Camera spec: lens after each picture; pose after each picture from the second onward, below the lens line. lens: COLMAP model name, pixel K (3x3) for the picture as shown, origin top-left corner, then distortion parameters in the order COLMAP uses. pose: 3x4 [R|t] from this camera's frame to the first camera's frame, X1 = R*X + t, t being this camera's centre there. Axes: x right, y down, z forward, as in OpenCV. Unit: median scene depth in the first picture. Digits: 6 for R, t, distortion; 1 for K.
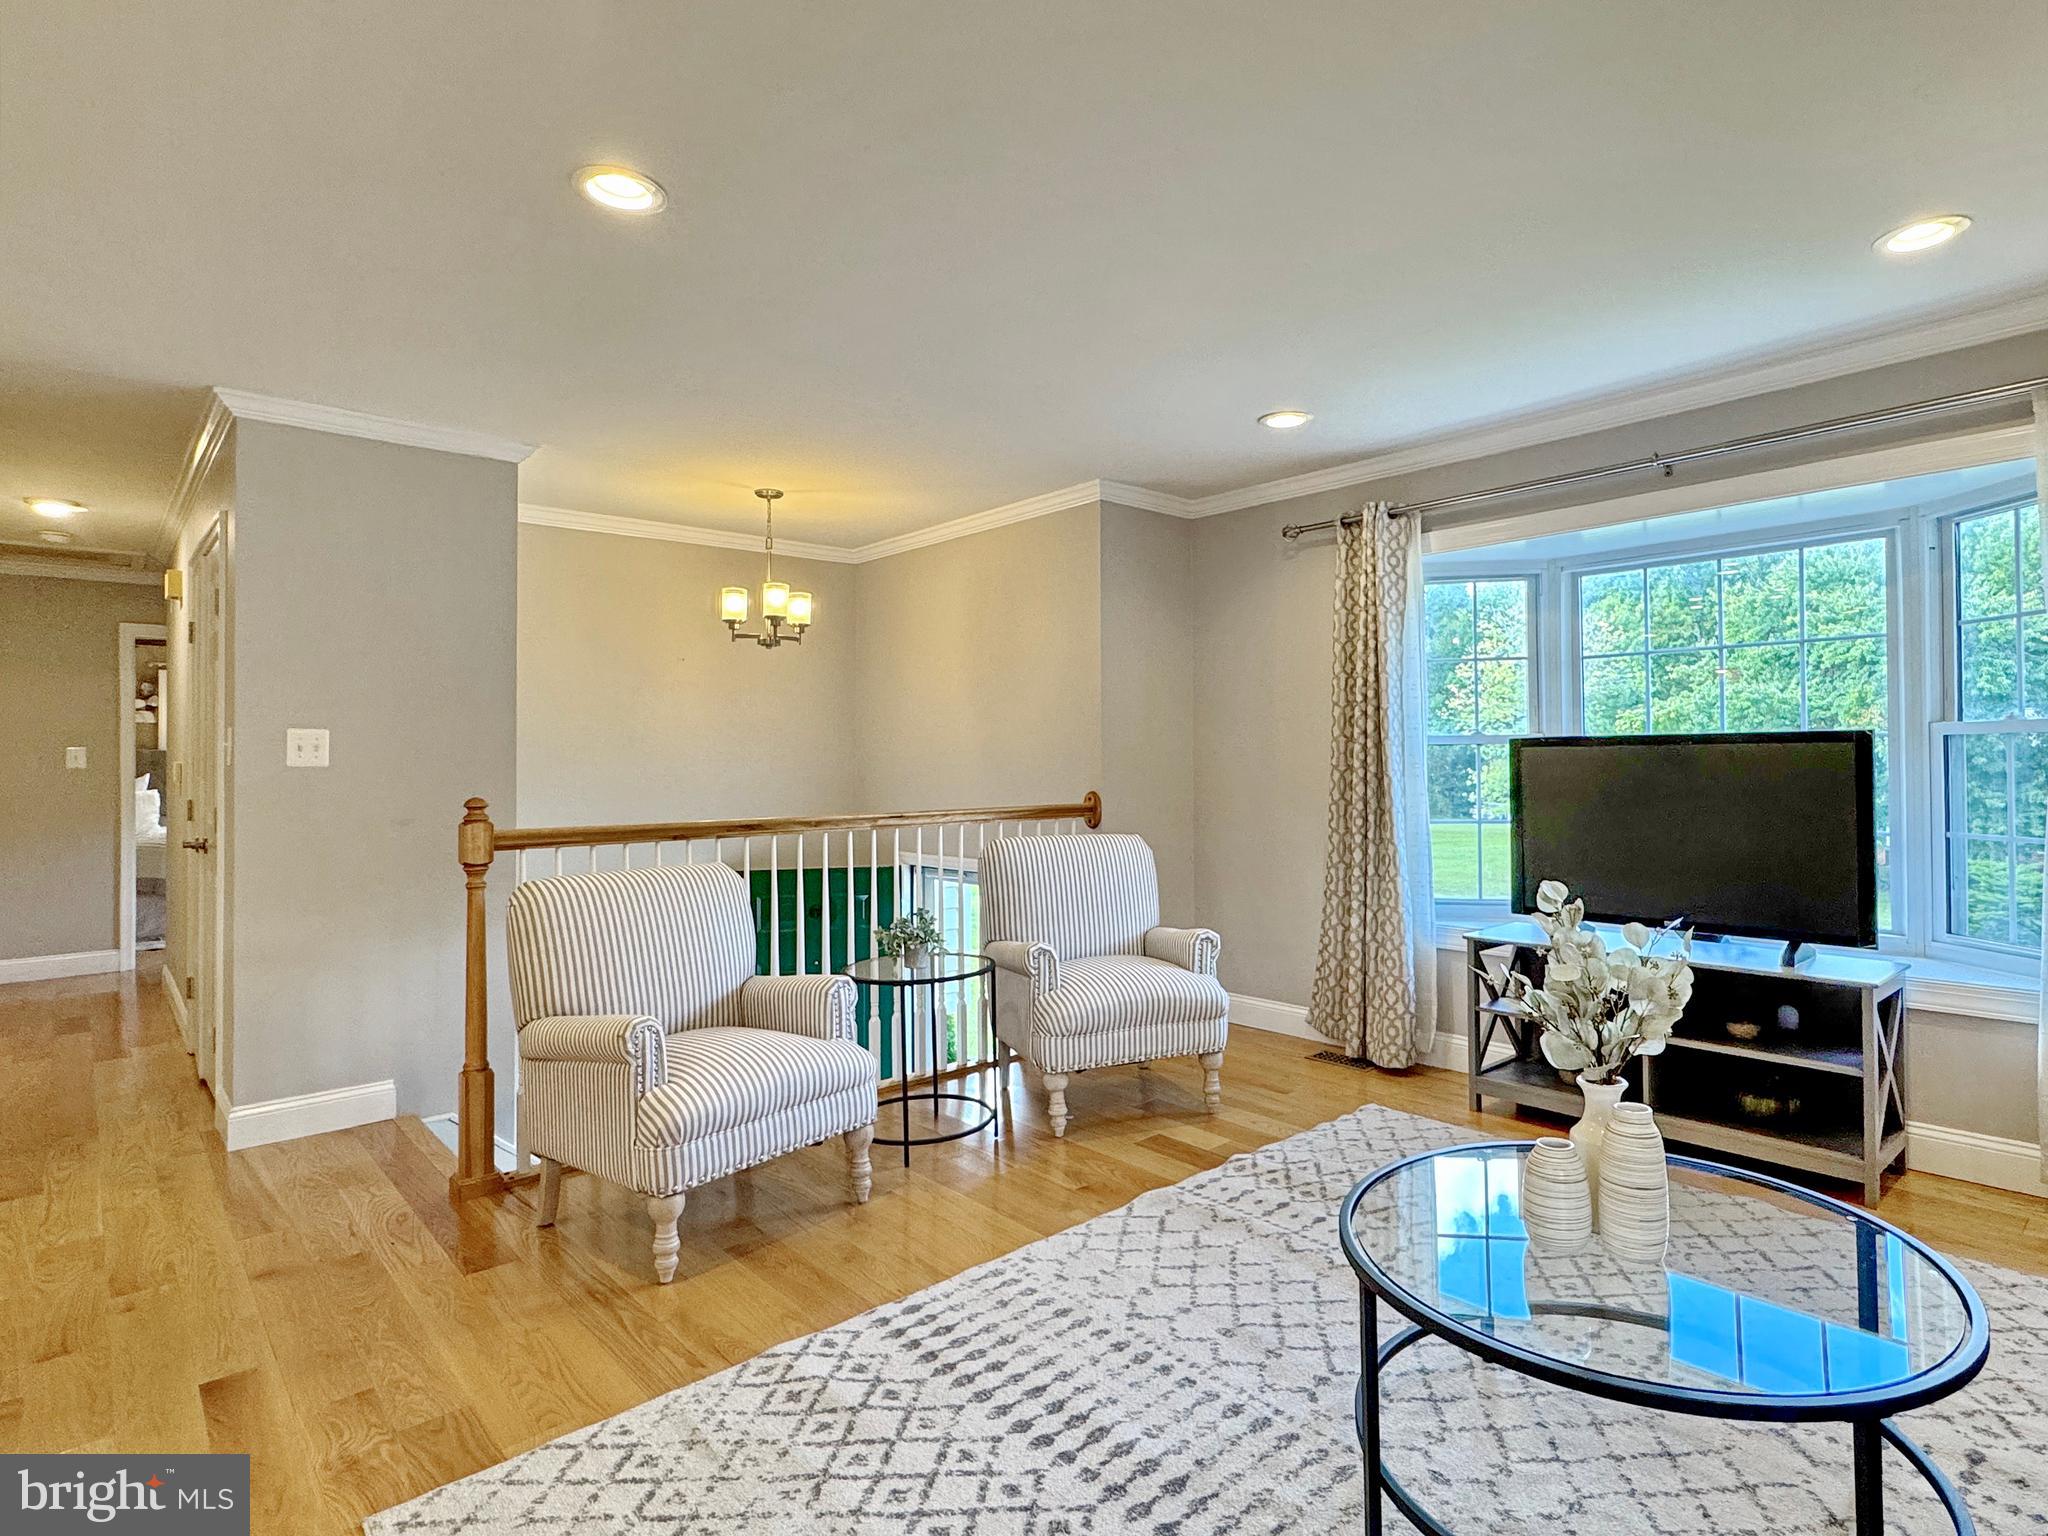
lens RADIAL K [[1099.1, 0, 1085.8], [0, 1099.1, 767.3], [0, 0, 1]] dist [-0.002495, -0.000090]
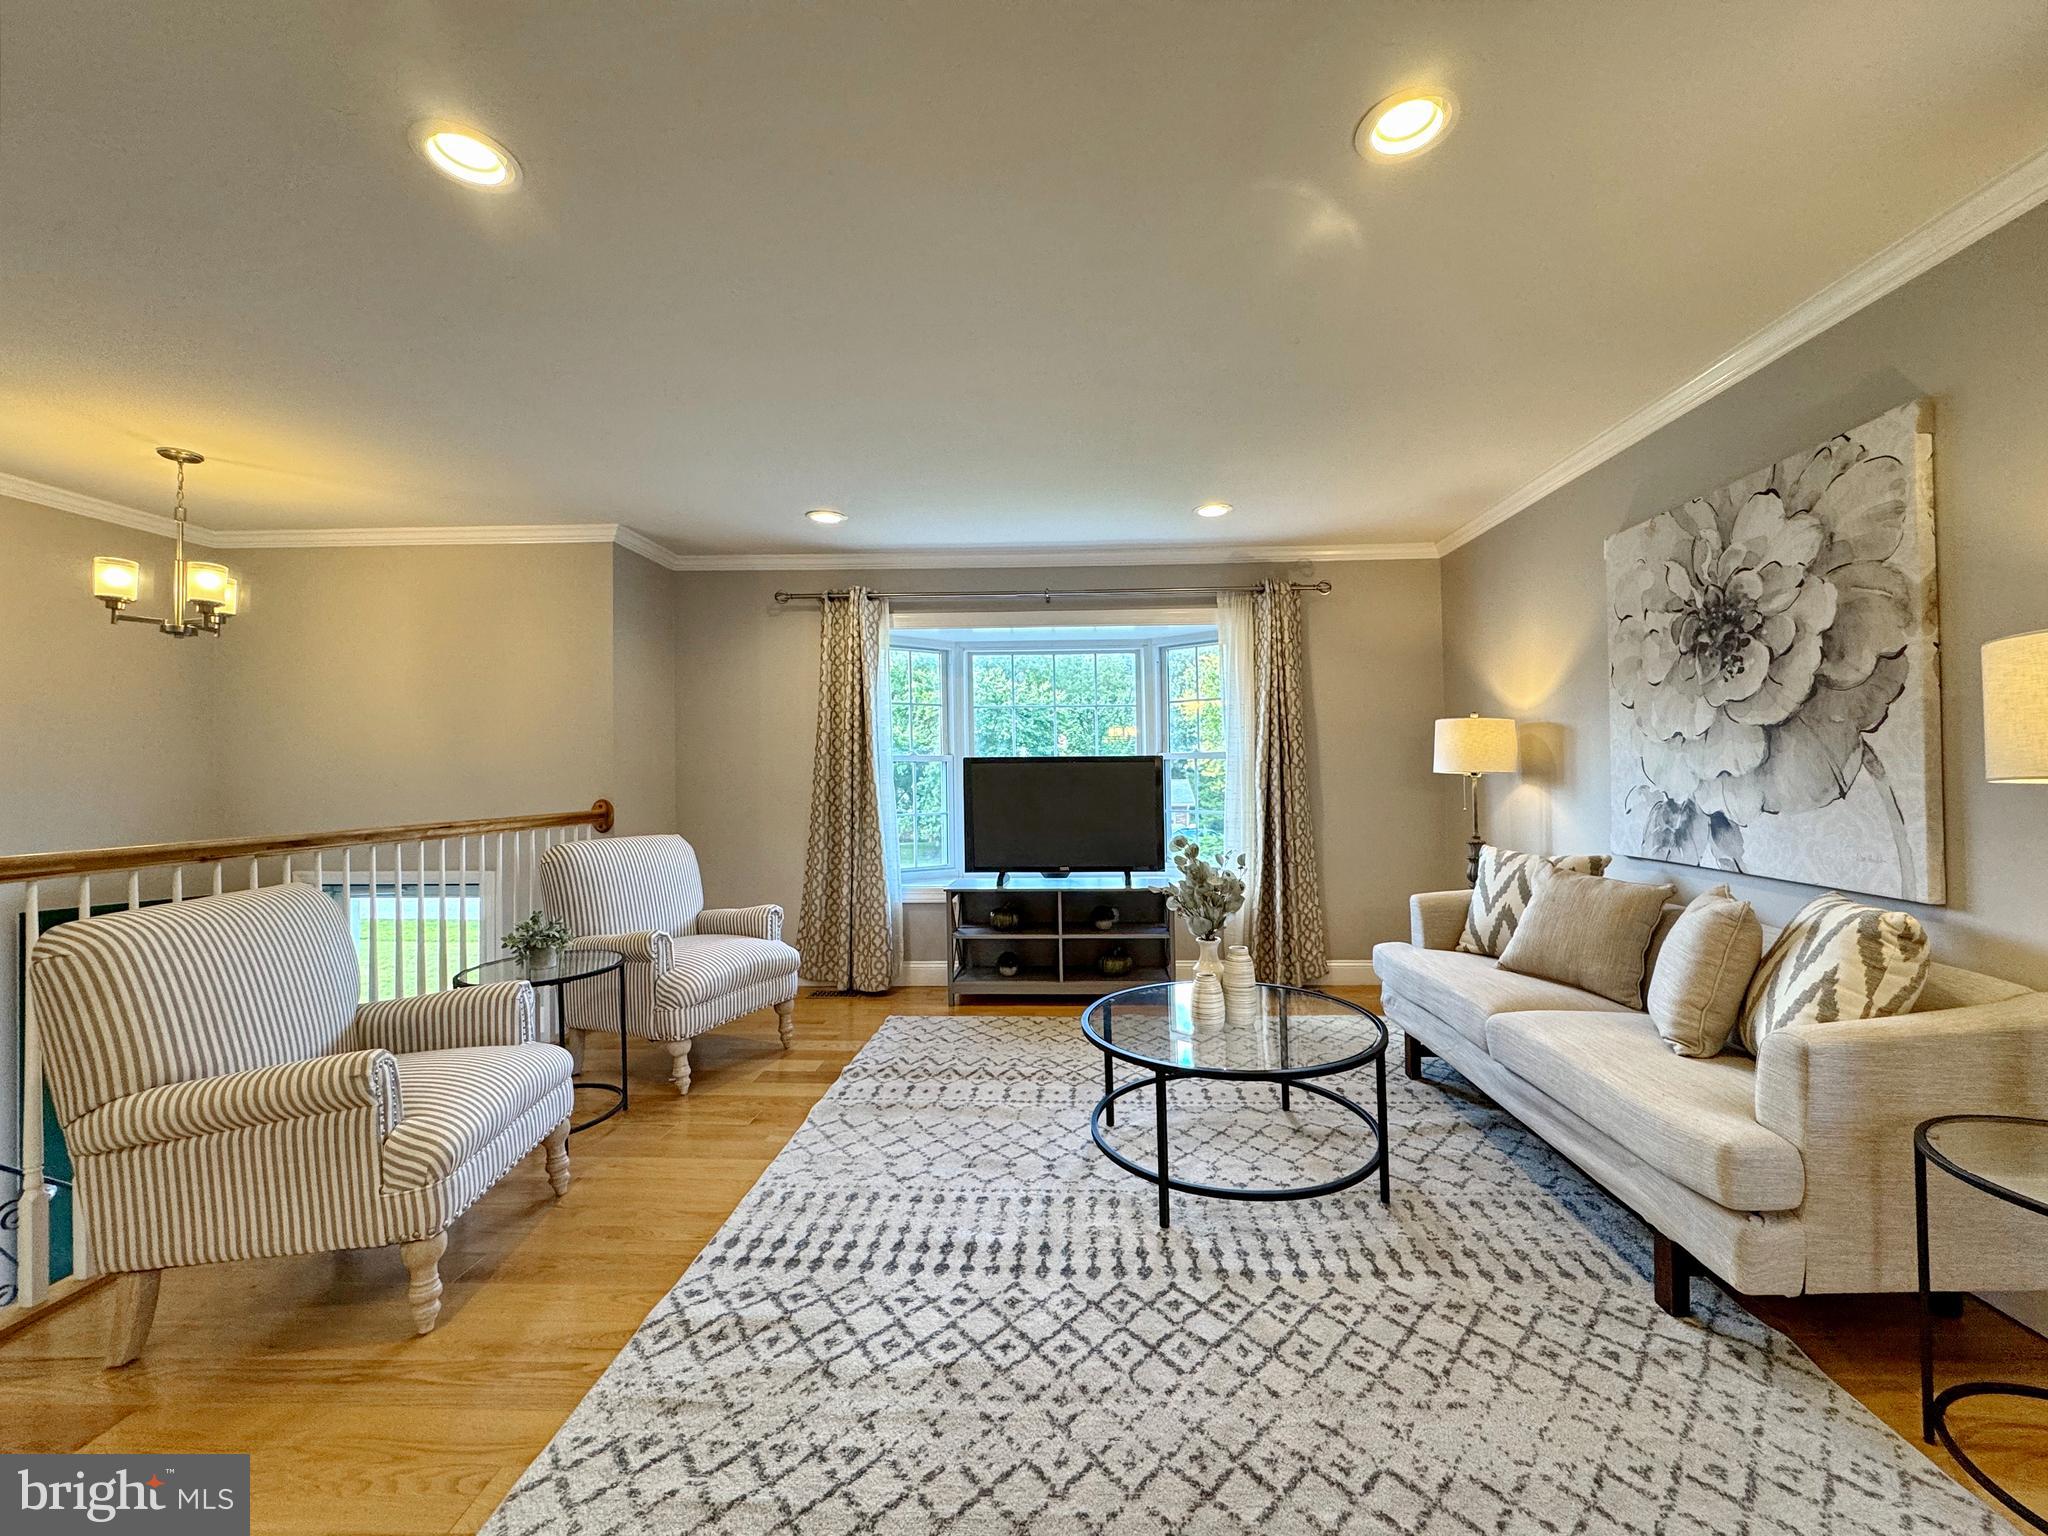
lens RADIAL K [[835.3, 0, 1069.8], [0, 835.3, 773.5], [0, 0, 1]] dist [-0.001380, -0.000418]
pose [[0.700125, 0.003099, 0.714013, -0.432953], [0.005333, 0.999940, -0.009570, 0.009704], [-0.714000, 0.010508, 0.700067, 0.104563]]
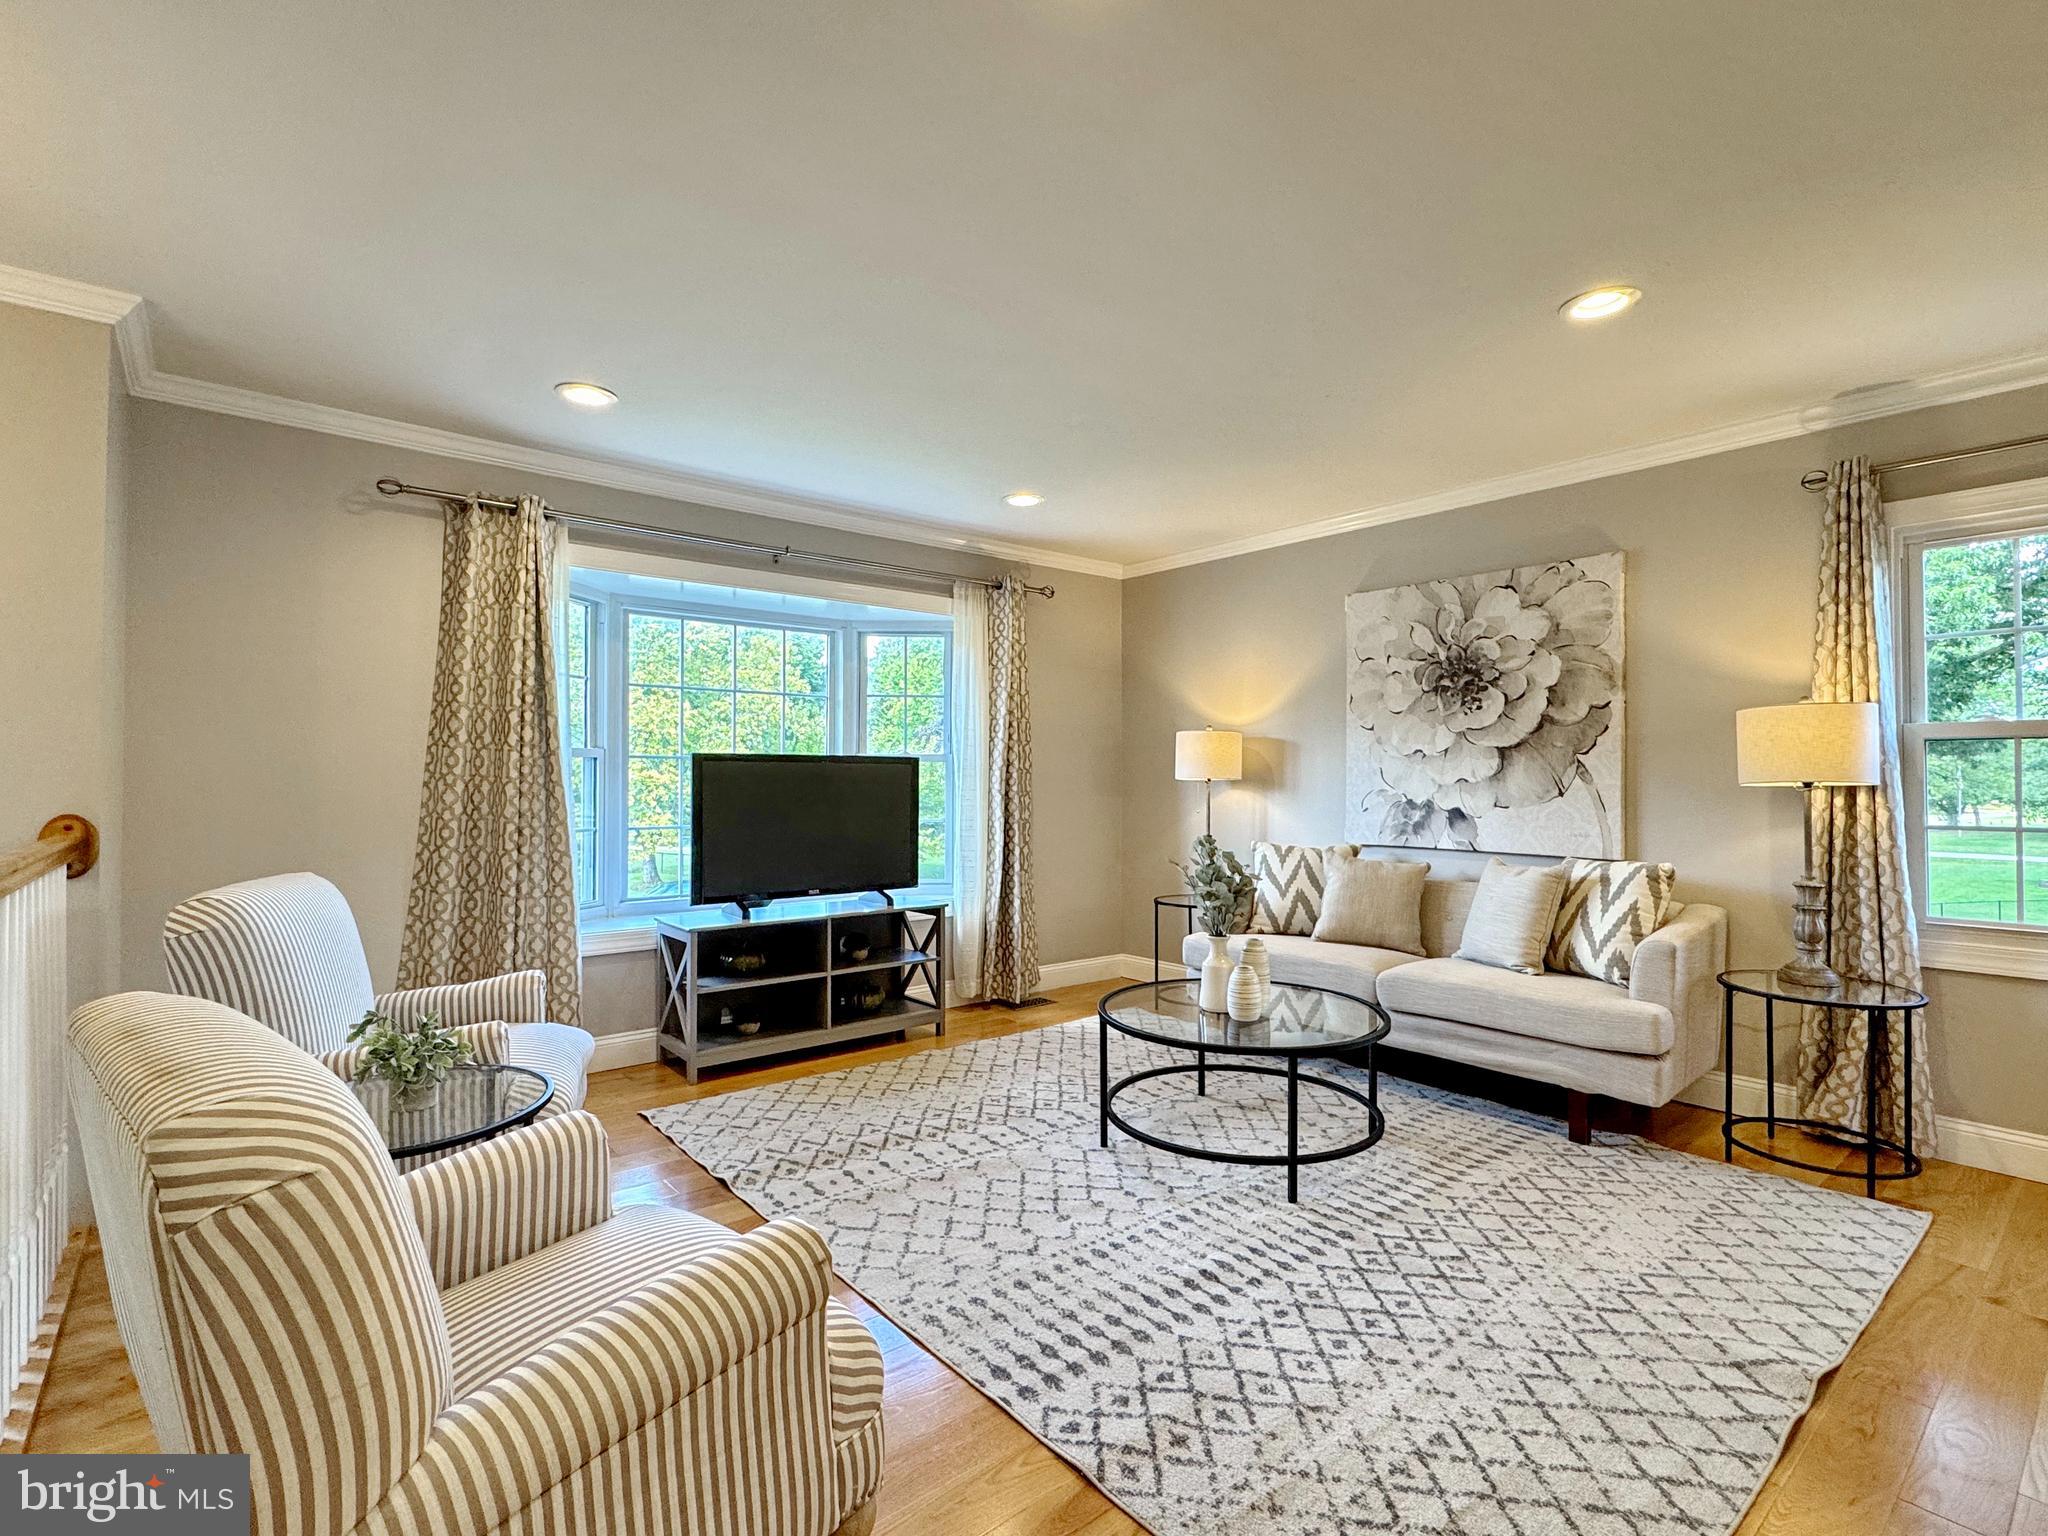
lens RADIAL K [[963.7, 0, 1027.7], [0, 963.7, 780.1], [0, 0, 1]] dist [-0.002935, -0.000056]
pose [[0.055704, 0.009150, 0.998405, -0.759417], [0.002708, 0.999953, -0.009315, 0.015801], [-0.998444, 0.003222, 0.055677, 0.753327]]
